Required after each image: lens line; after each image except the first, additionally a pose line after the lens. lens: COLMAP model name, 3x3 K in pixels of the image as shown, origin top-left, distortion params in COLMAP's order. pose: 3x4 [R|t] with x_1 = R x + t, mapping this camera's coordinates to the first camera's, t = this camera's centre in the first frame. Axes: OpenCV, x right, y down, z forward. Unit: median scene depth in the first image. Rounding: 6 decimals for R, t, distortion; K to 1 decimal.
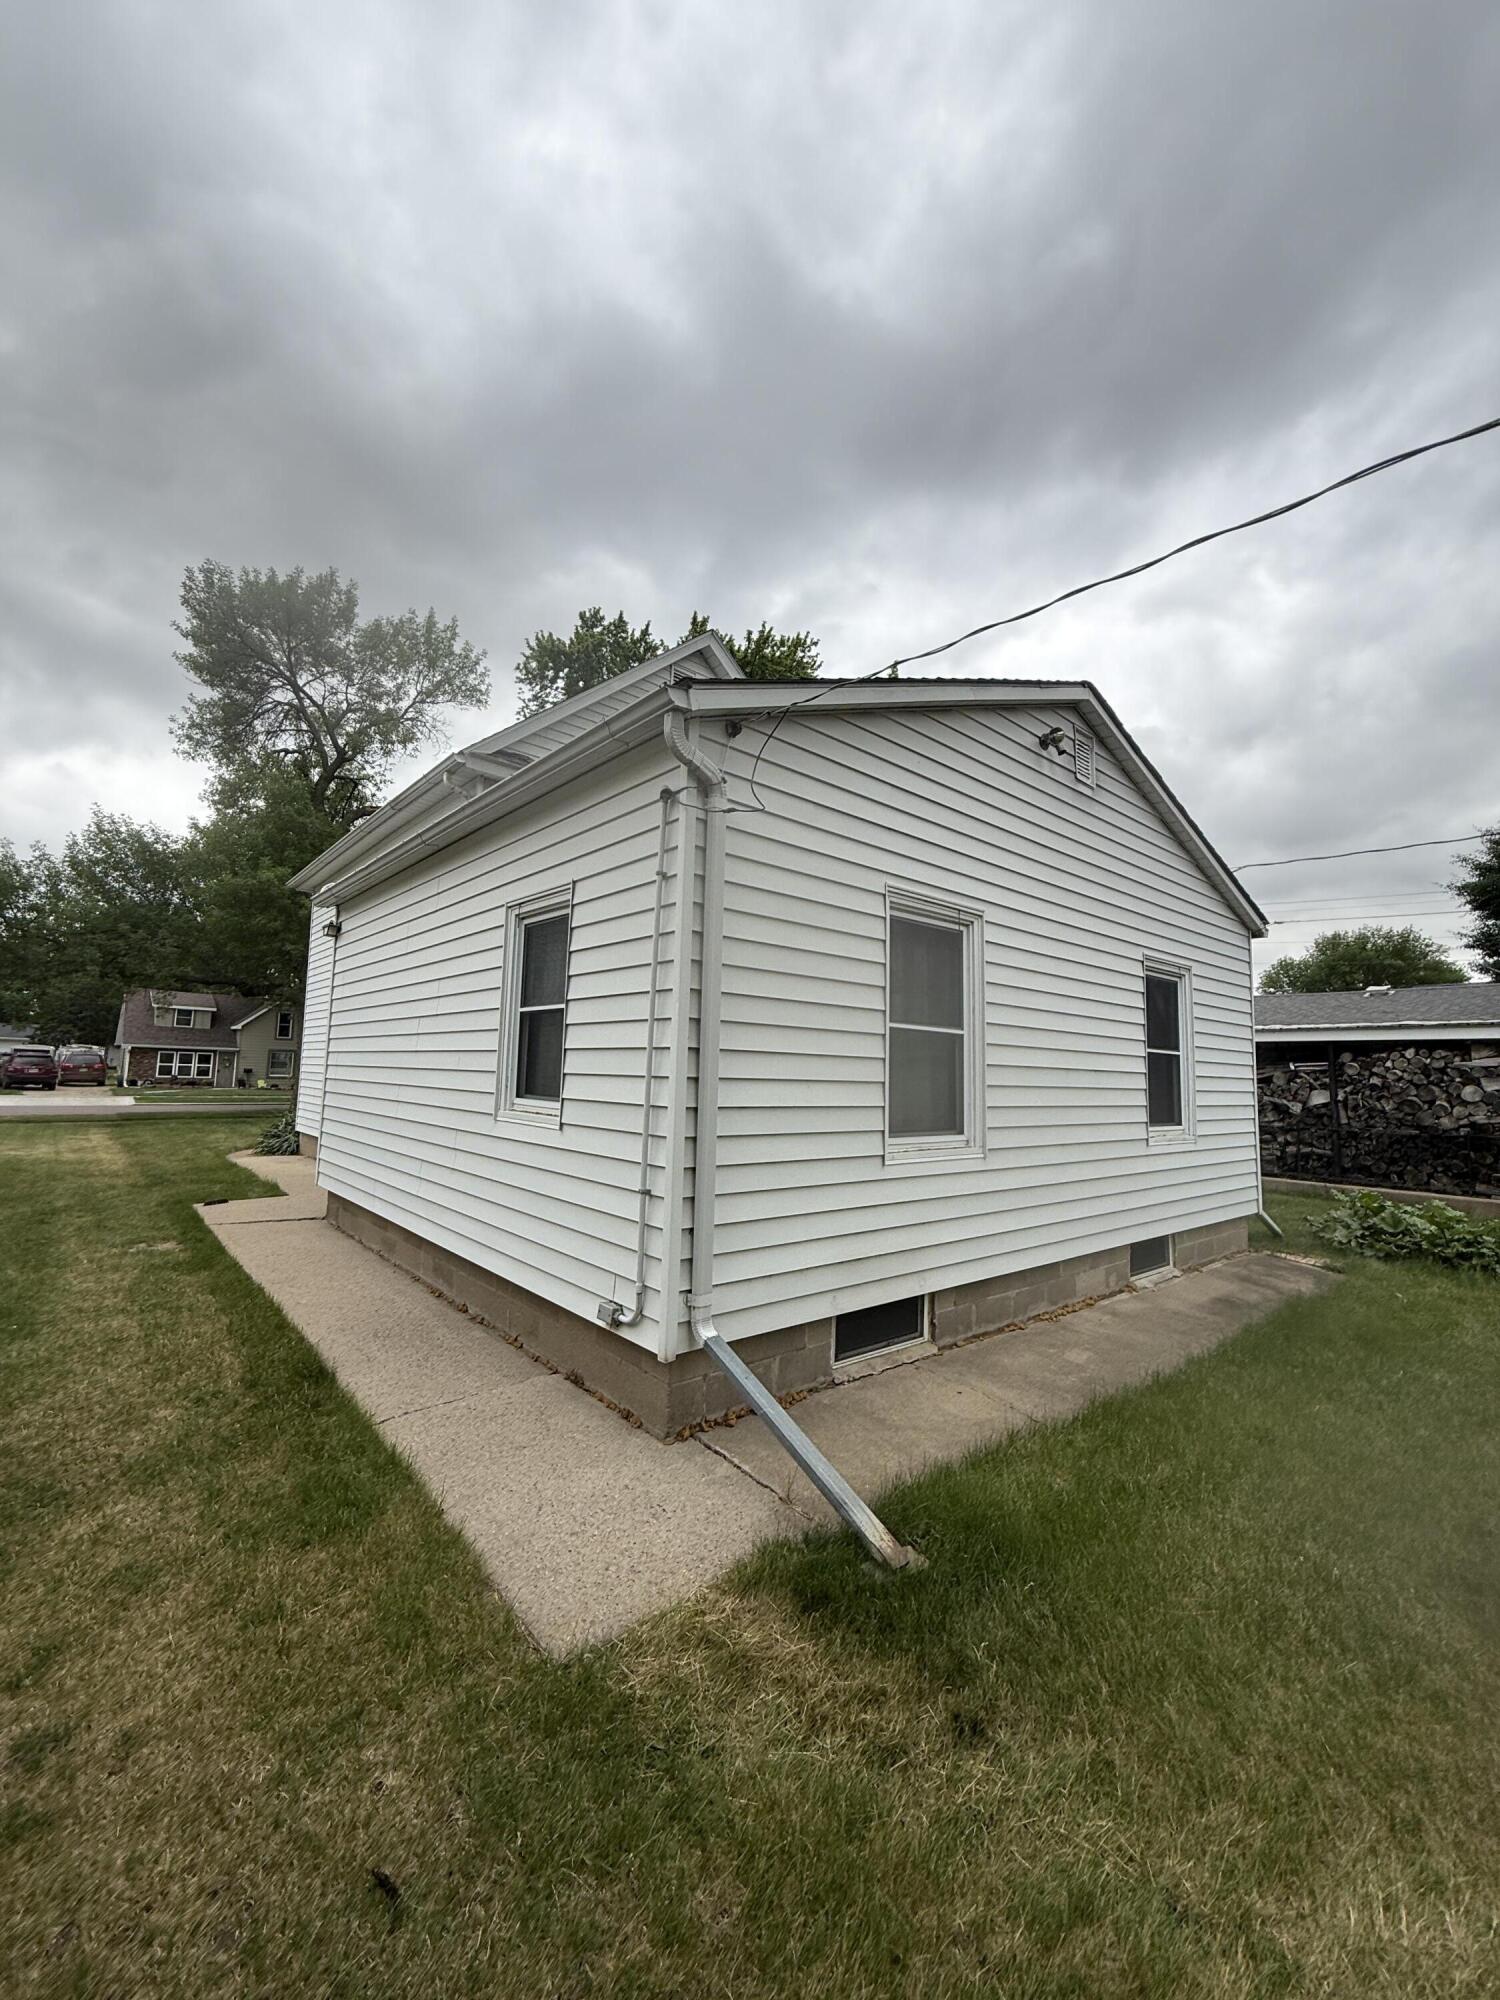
lens RADIAL K [[797.8, 0, 750.0], [0, 797.8, 1000.0], [0, 0, 1]] dist [-0.001759, -0.000071]
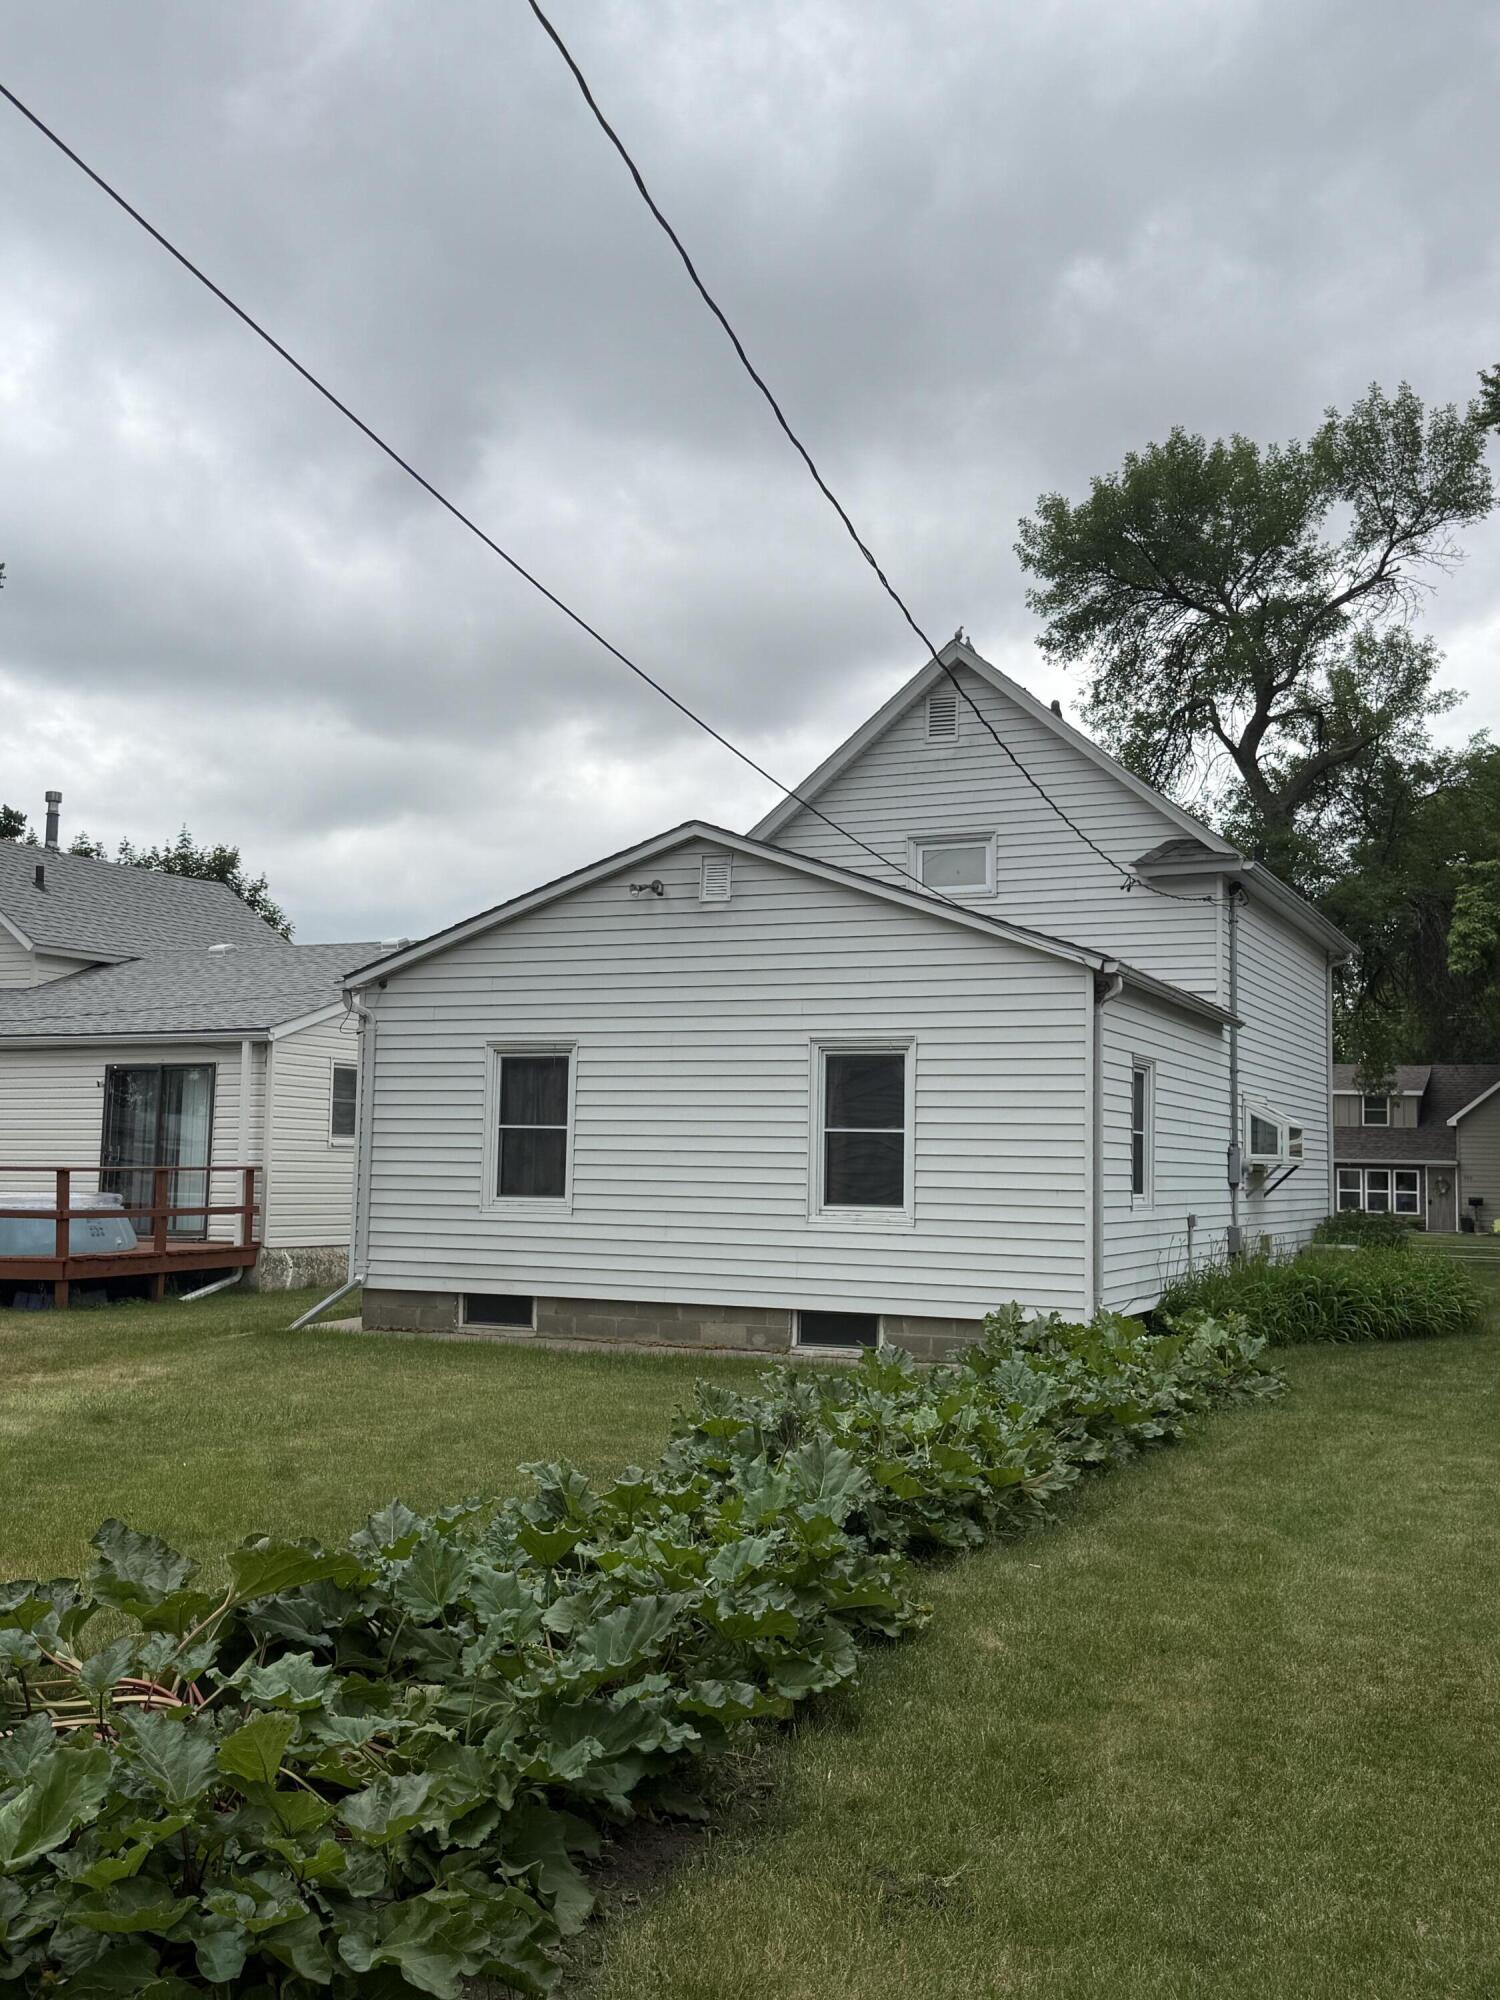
lens RADIAL K [[1967.1, 0, 750.0], [0, 1967.1, 1000.0], [0, 0, 1]] dist [0.203406, -0.458543]
pose [[0.421121, -0.096910, -0.901813, 3.566559], [0.077727, 0.994474, -0.070571, 0.087710], [0.903668, -0.040376, 0.426326, -0.205951]]
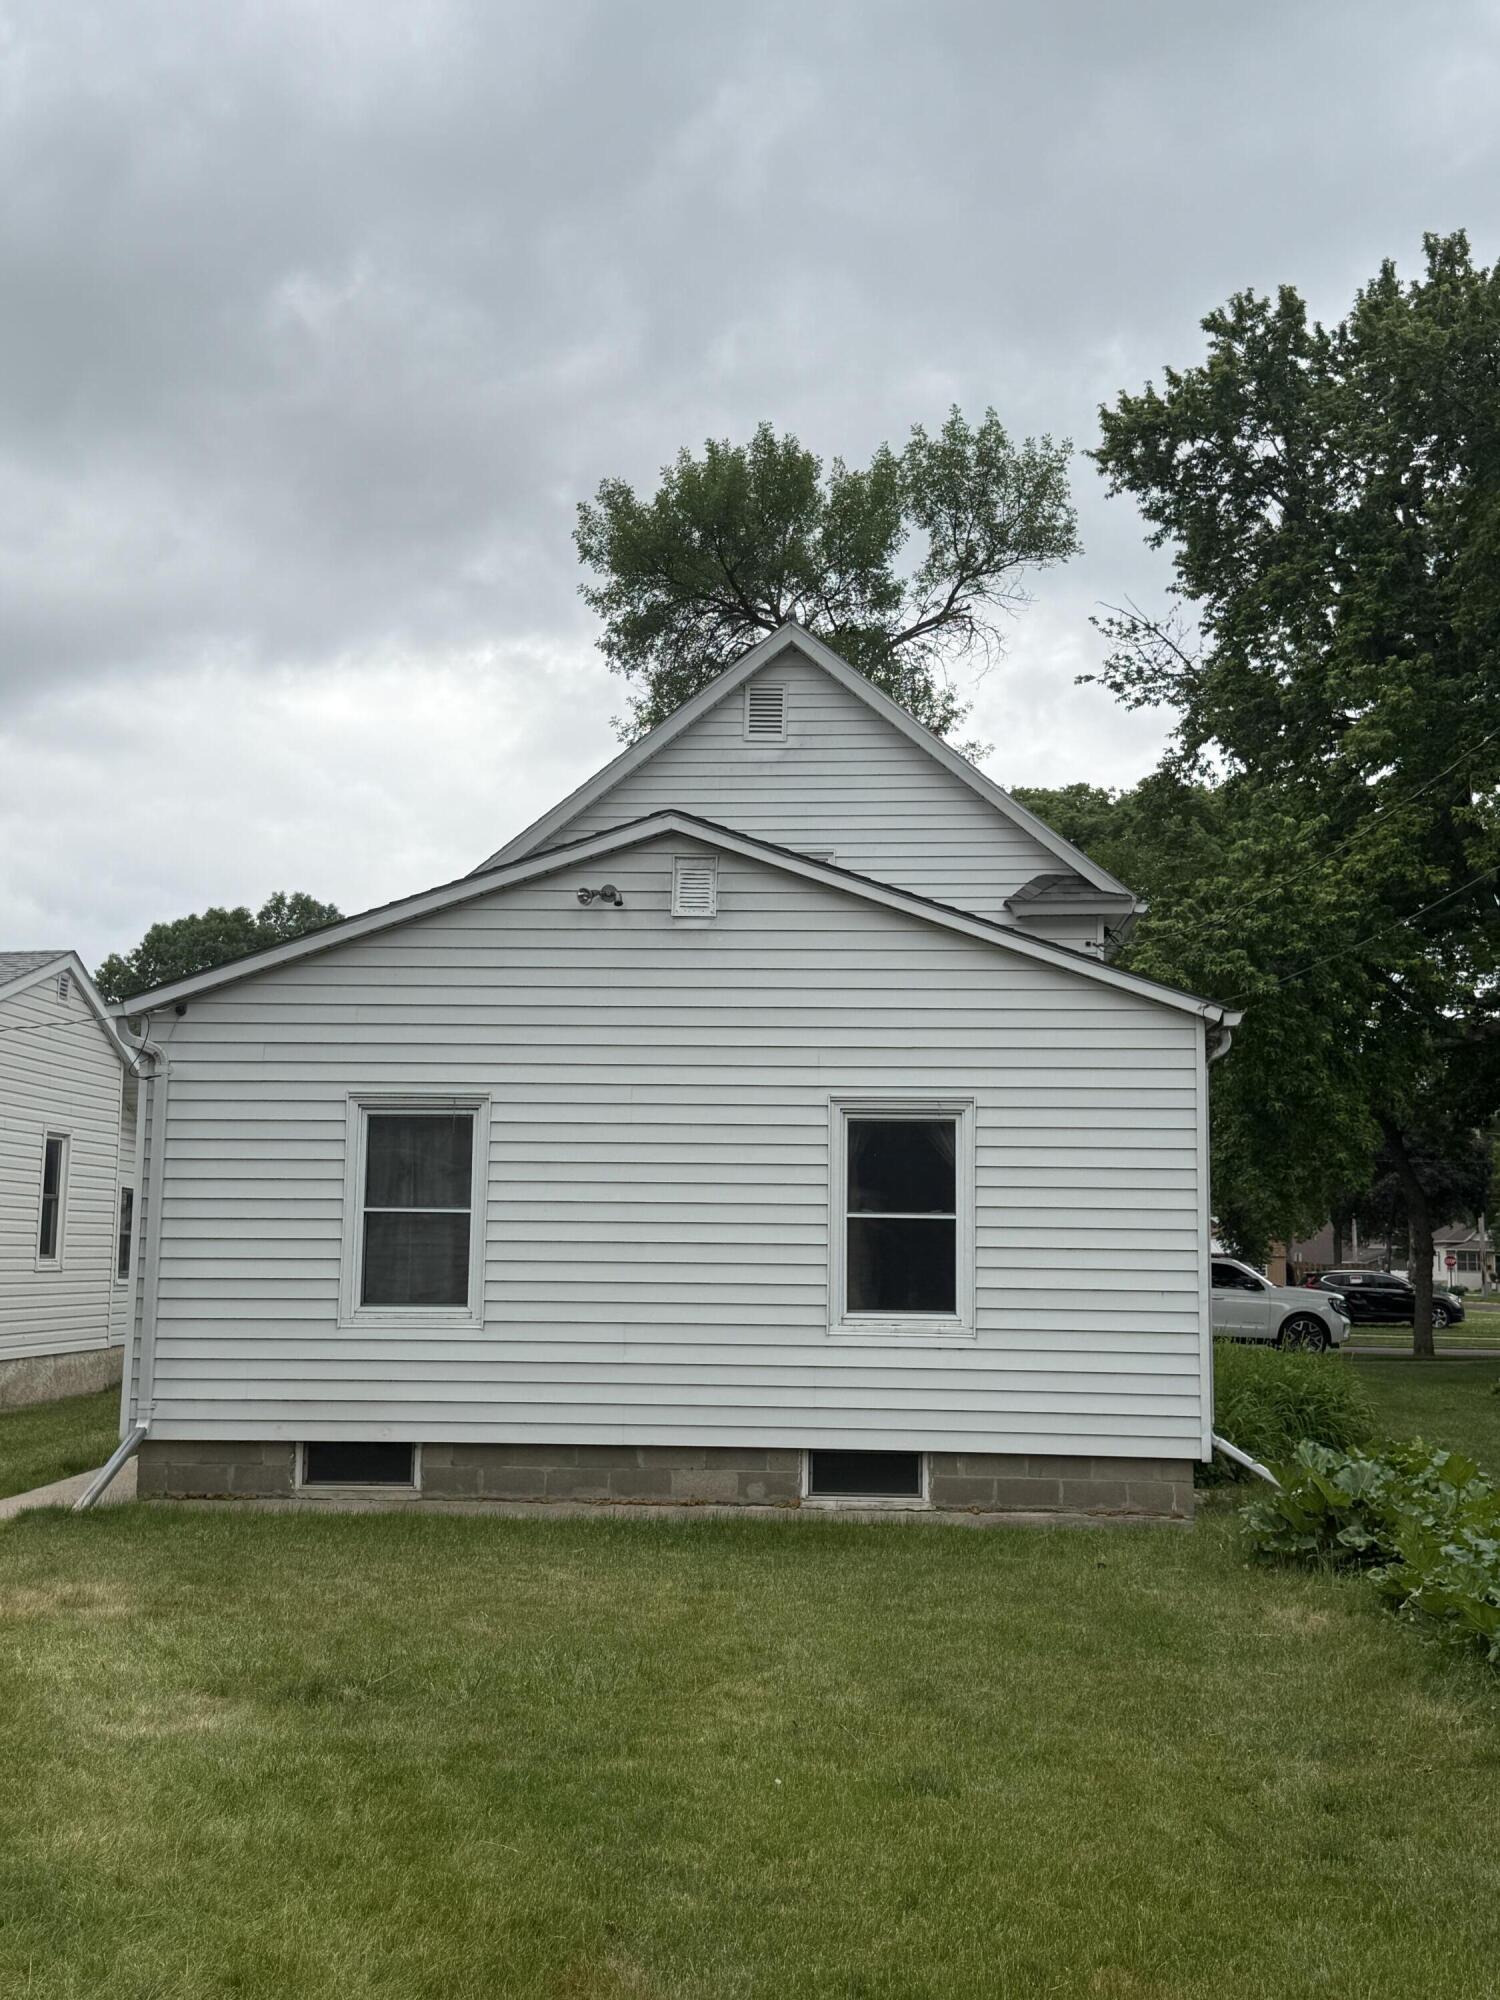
lens RADIAL K [[2177.9, 0, 757.5], [0, 2177.9, 993.3], [0, 0, 1]] dist [0.131907, 0.003006]
pose [[0.720334, -0.102492, -0.686013, 2.528975], [0.072046, 0.994729, -0.072965, -0.007309], [0.689876, 0.003135, 0.723921, -0.836487]]
